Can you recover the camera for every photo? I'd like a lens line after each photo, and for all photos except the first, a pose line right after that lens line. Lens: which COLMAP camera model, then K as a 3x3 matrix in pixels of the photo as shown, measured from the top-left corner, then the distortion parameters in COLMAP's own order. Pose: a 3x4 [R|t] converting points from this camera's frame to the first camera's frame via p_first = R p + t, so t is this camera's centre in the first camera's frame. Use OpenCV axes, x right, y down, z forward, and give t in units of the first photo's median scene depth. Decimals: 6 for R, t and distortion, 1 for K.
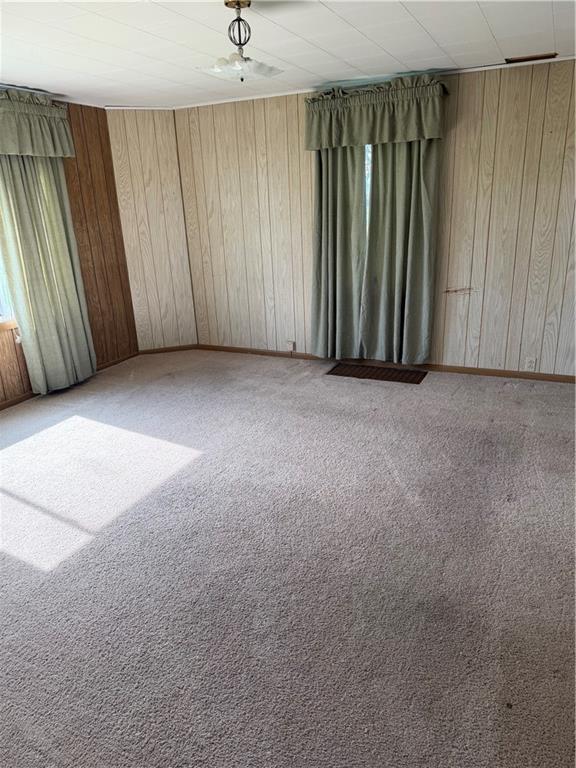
lens RADIAL K [[545.3, 0, 288.0], [0, 545.3, 384.0], [0, 0, 1]] dist [0.005233, 0.001315]
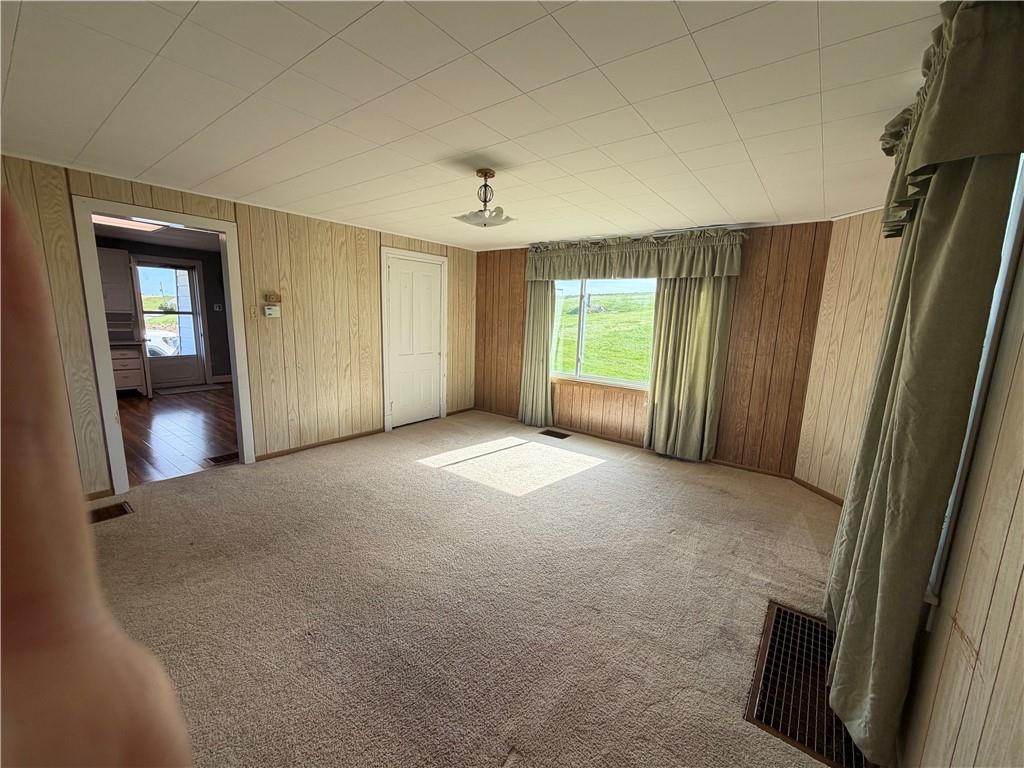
lens RADIAL K [[408.1, 0, 512.0], [0, 408.1, 384.0], [0, 0, 1]] dist [-0.000535, -0.000038]
pose [[-0.199229, 0.197908, -0.959760, 0.520446], [-0.335985, 0.906235, 0.256616, -0.257965], [0.920555, 0.373591, -0.114054, 0.713194]]
